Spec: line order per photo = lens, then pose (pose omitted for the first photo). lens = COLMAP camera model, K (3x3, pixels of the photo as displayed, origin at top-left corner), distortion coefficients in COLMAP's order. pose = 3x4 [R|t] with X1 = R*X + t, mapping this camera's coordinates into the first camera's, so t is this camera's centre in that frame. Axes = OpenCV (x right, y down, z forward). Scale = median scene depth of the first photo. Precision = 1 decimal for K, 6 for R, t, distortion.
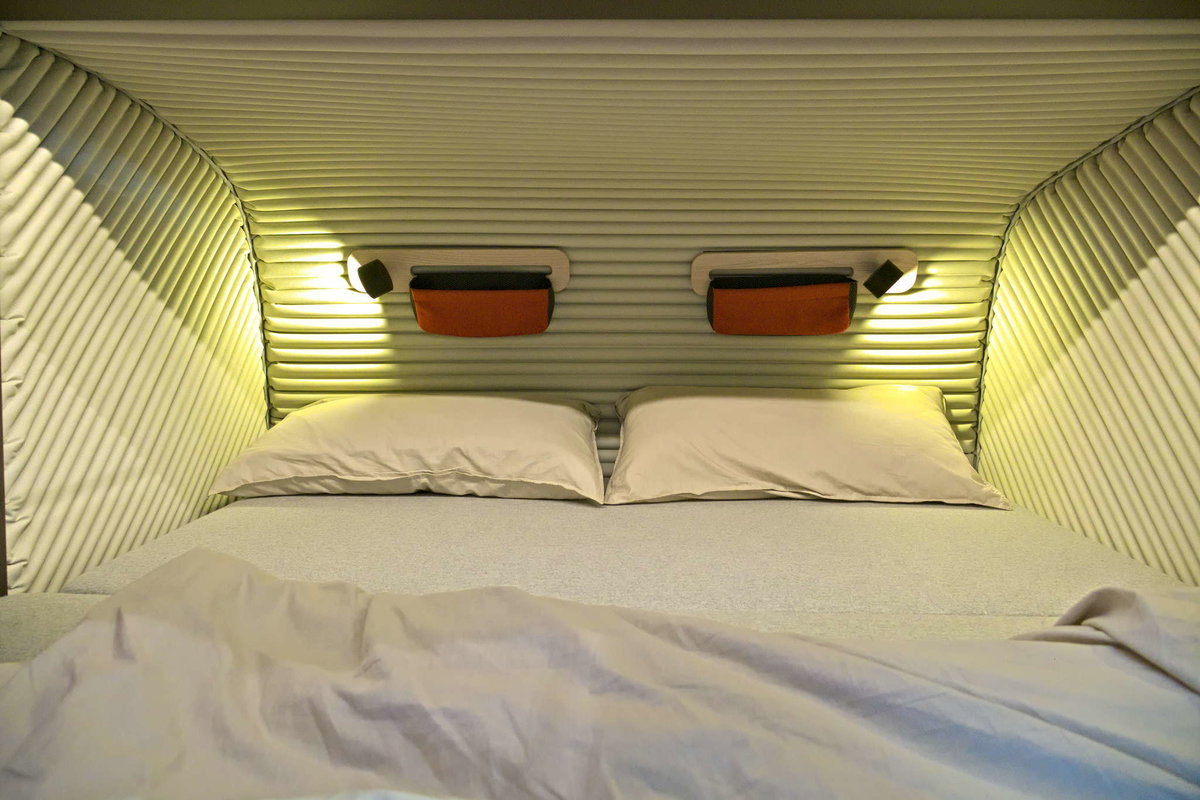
lens RADIAL K [[802.3, 0, 596.7], [0, 802.3, 382.1], [0, 0, 1]] dist [-0.004492, 0.002243]
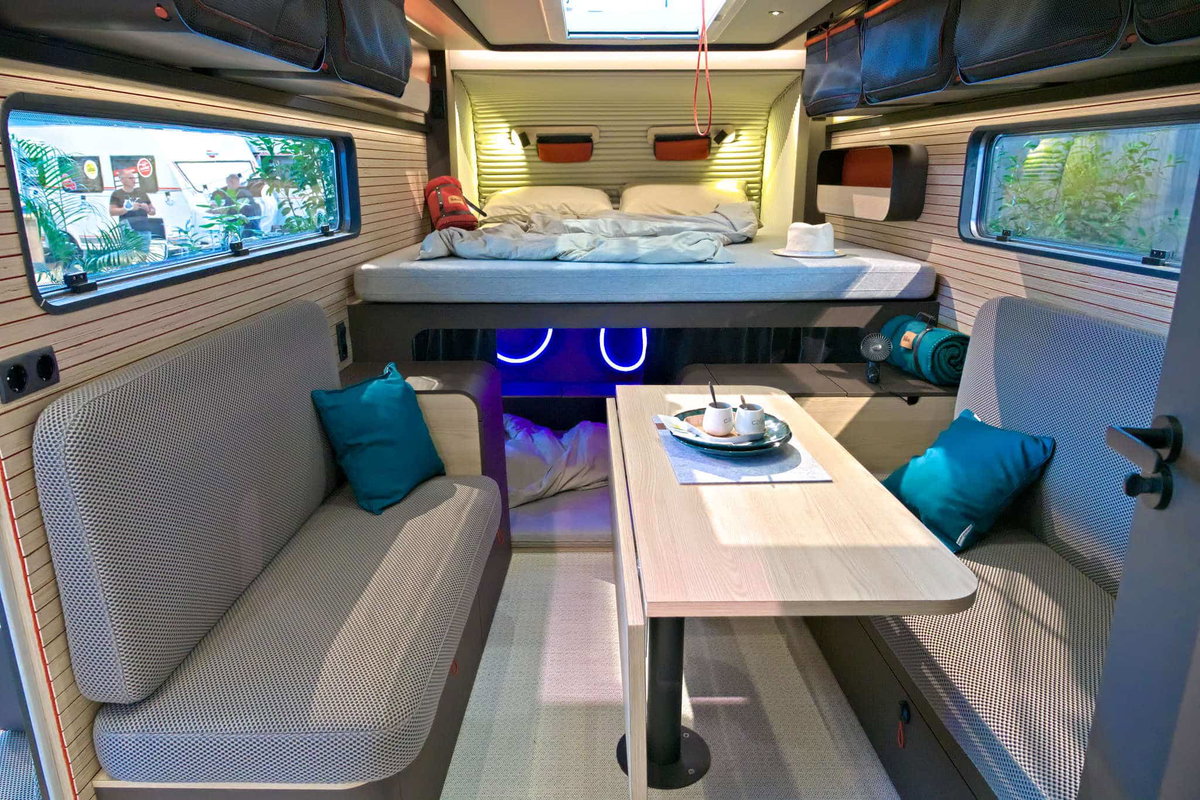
lens RADIAL K [[812.2, 0, 600.0], [0, 812.2, 400.0], [0, 0, 1]] dist [-0.000617, -0.000594]
pose [[0.999117, -0.024016, 0.034472, -0.142418], [0.016092, 0.976693, 0.214039, 0.131387], [-0.038809, -0.213295, 0.976217, -1.704429]]
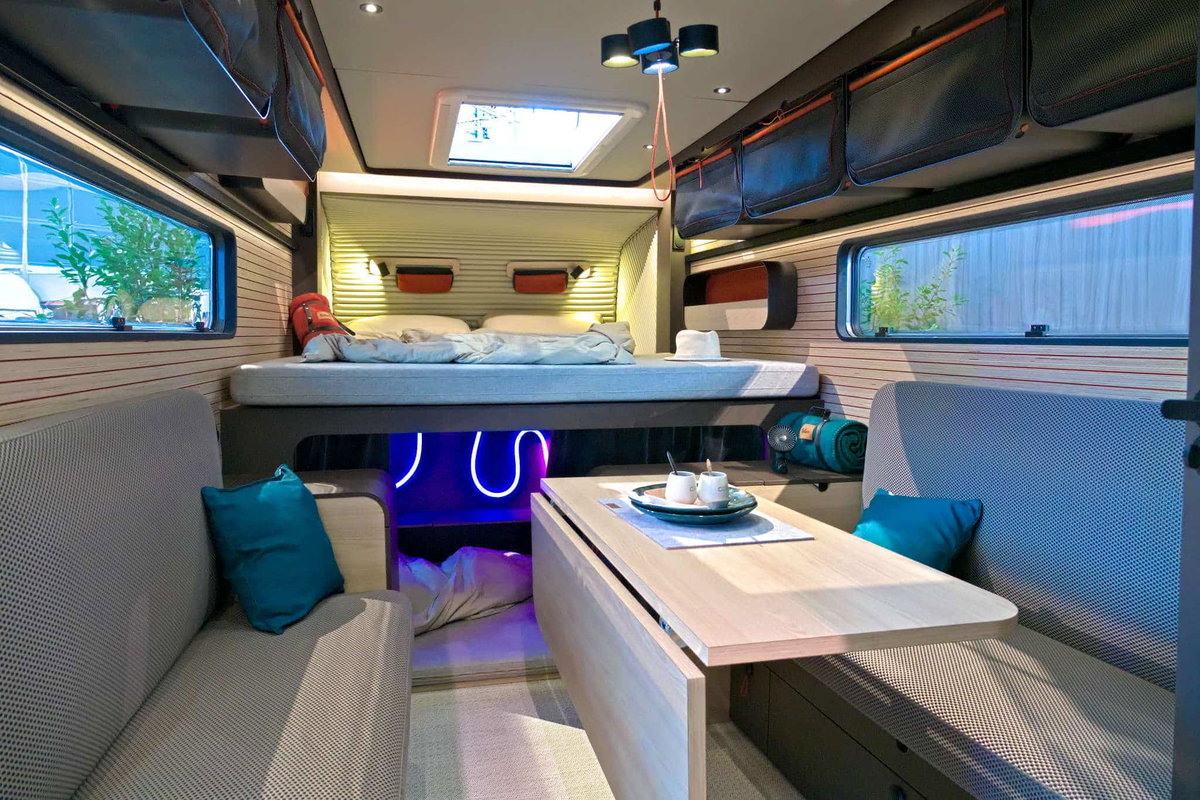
lens RADIAL K [[809.5, 0, 601.6], [0, 809.5, 367.5], [0, 0, 1]] dist [-0.003676, 0.000818]
pose [[0.962496, -0.016767, 0.270778, -0.307777], [0.022557, 0.999578, -0.018284, 0.242316], [-0.270357, 0.023706, 0.962468, -1.634963]]
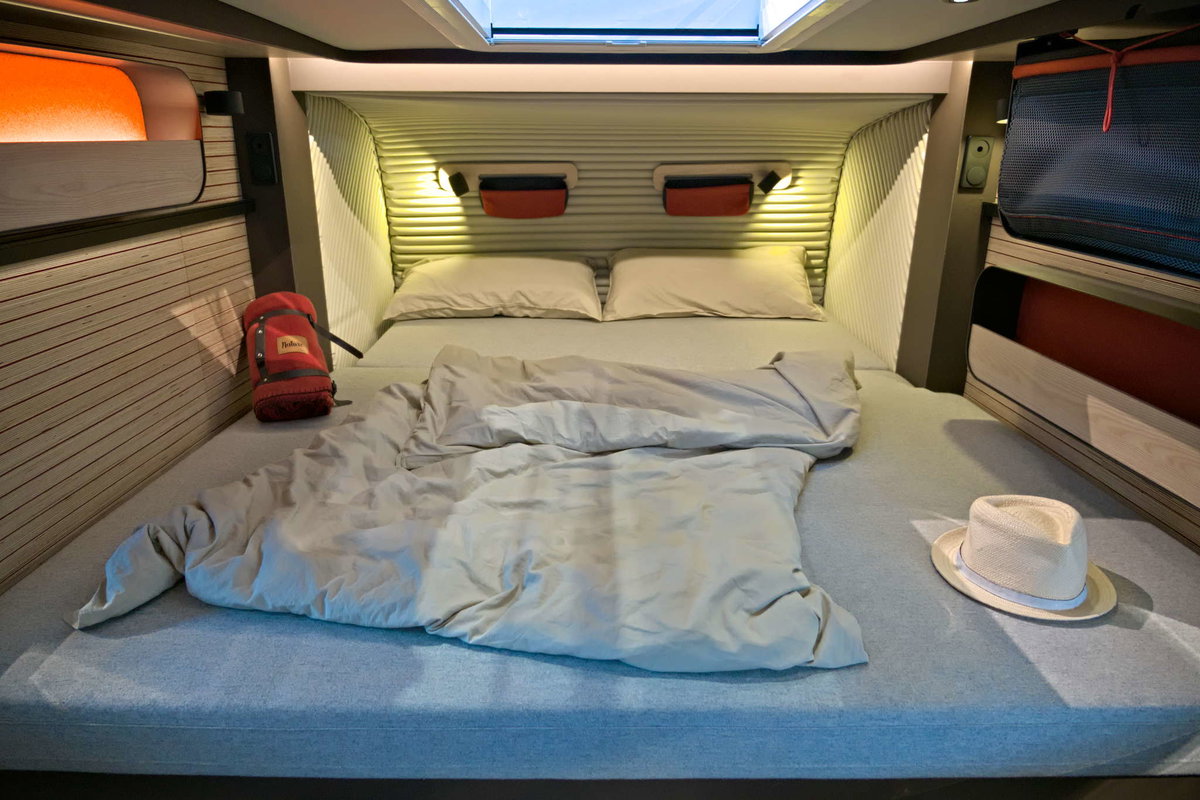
lens RADIAL K [[804.0, 0, 600.9], [0, 804.0, 420.8], [0, 0, 1]] dist [-0.022679, 0.000989]
pose [[0.999472, -0.017681, 0.027252, -0.040712], [0.009252, 0.959088, 0.282957, -0.125031], [-0.031140, -0.282556, 0.958745, -0.689179]]
